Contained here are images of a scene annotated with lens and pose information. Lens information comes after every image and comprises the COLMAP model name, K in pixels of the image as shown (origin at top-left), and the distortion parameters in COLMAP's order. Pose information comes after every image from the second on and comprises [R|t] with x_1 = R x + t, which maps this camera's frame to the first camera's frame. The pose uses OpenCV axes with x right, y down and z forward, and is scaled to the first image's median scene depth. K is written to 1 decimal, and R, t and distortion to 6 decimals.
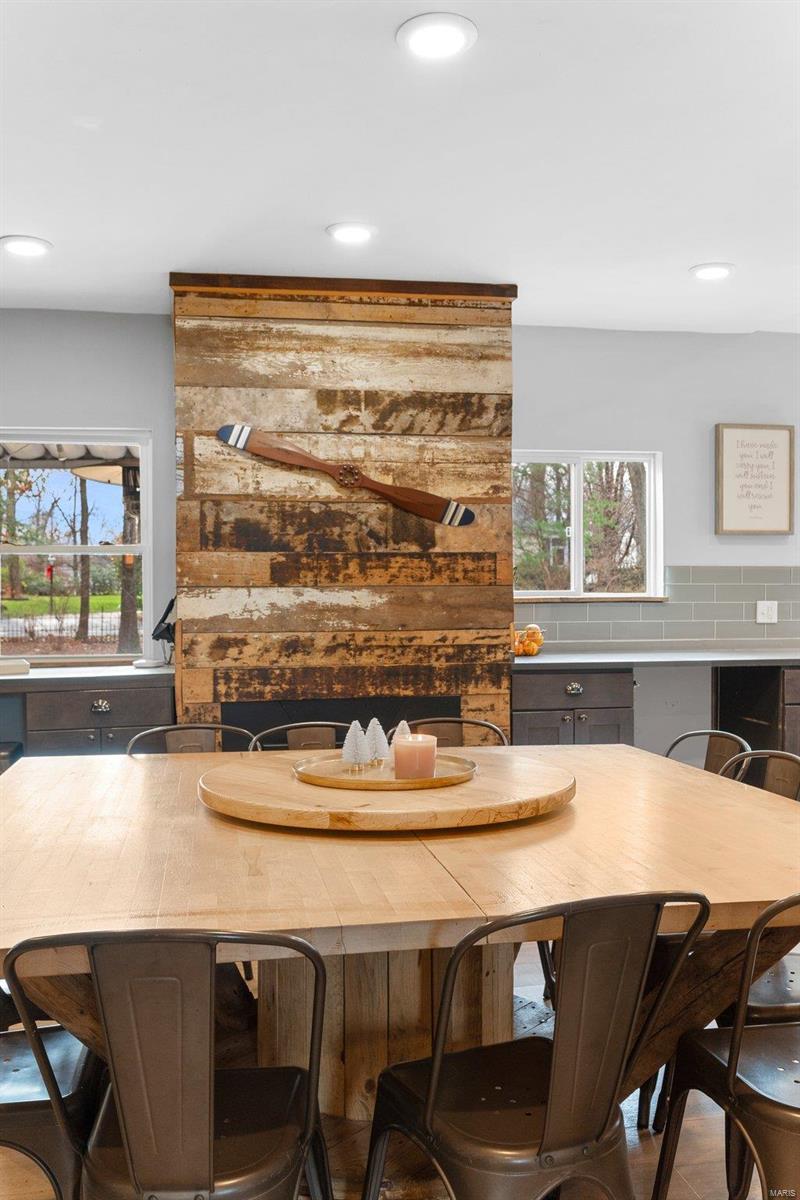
lens RADIAL K [[1027.2, 0, 400.1], [0, 1027.2, 601.2], [0, 0, 1]] dist [-0.001787, -0.000244]
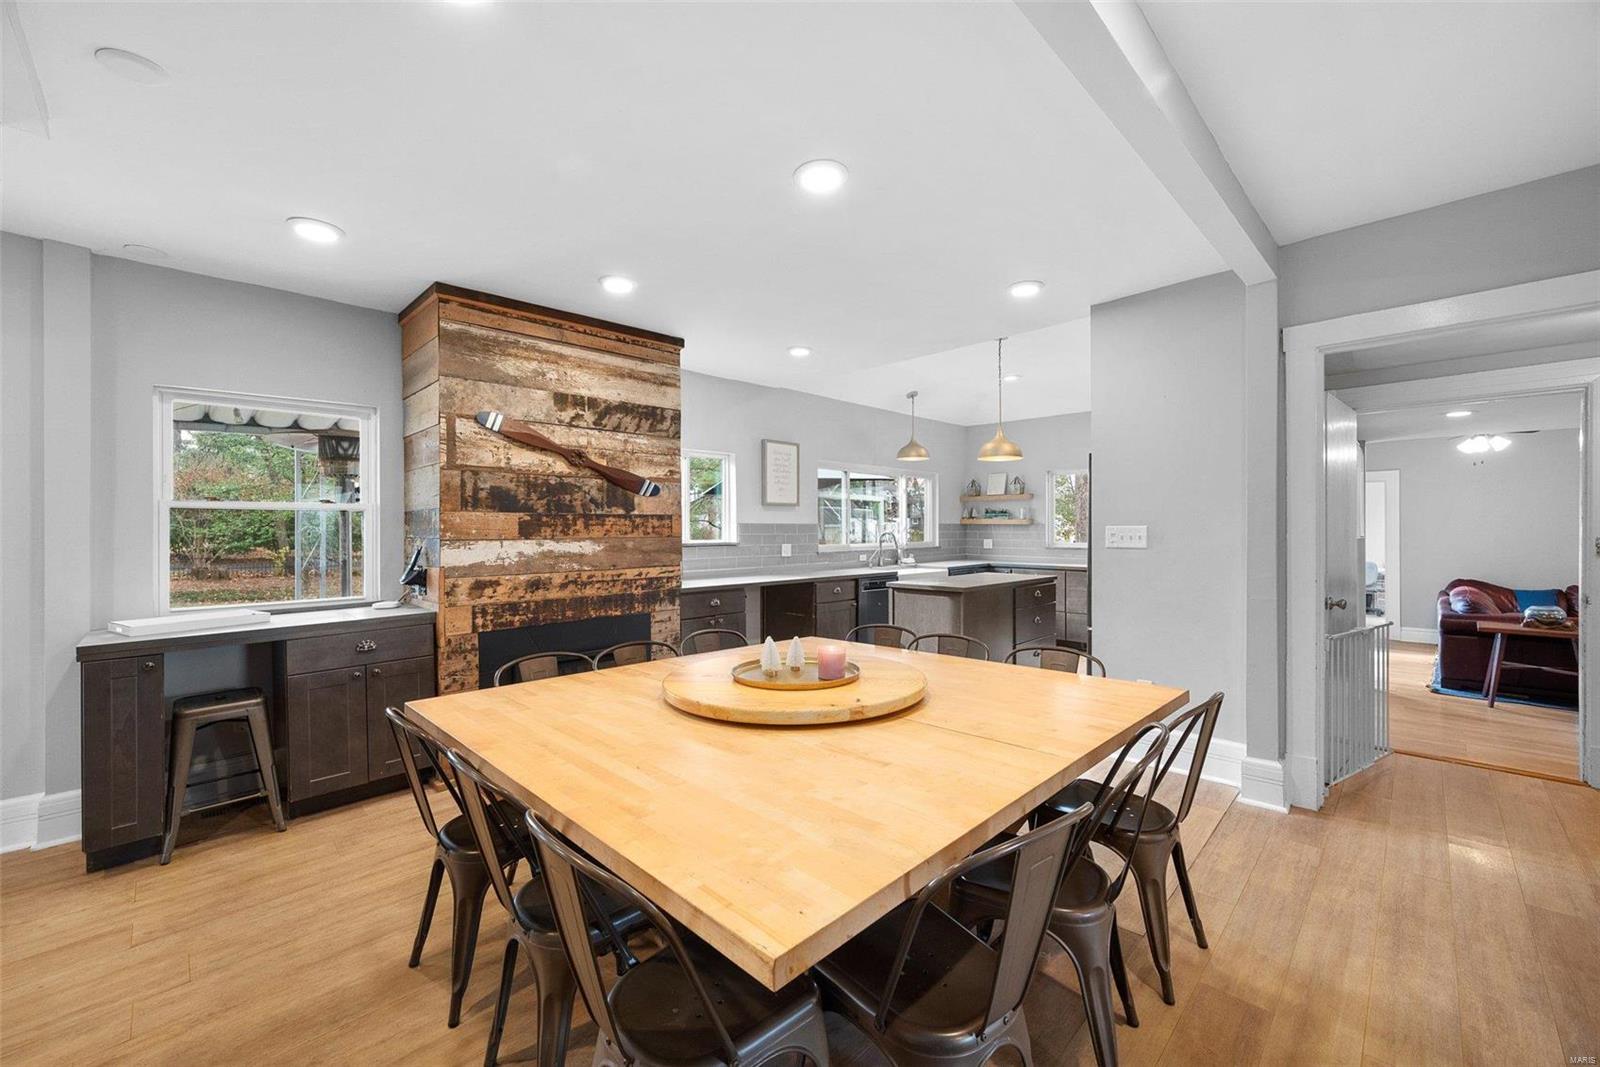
lens RADIAL K [[626.7, 0, 796.3], [0, 626.7, 528.5], [0, 0, 1]] dist [0.001464, 0.000012]
pose [[0.829807, 0.000801, 0.558050, -0.273484], [0.009002, 0.999850, -0.014822, -0.012856], [-0.557978, 0.017323, 0.829675, 0.146294]]
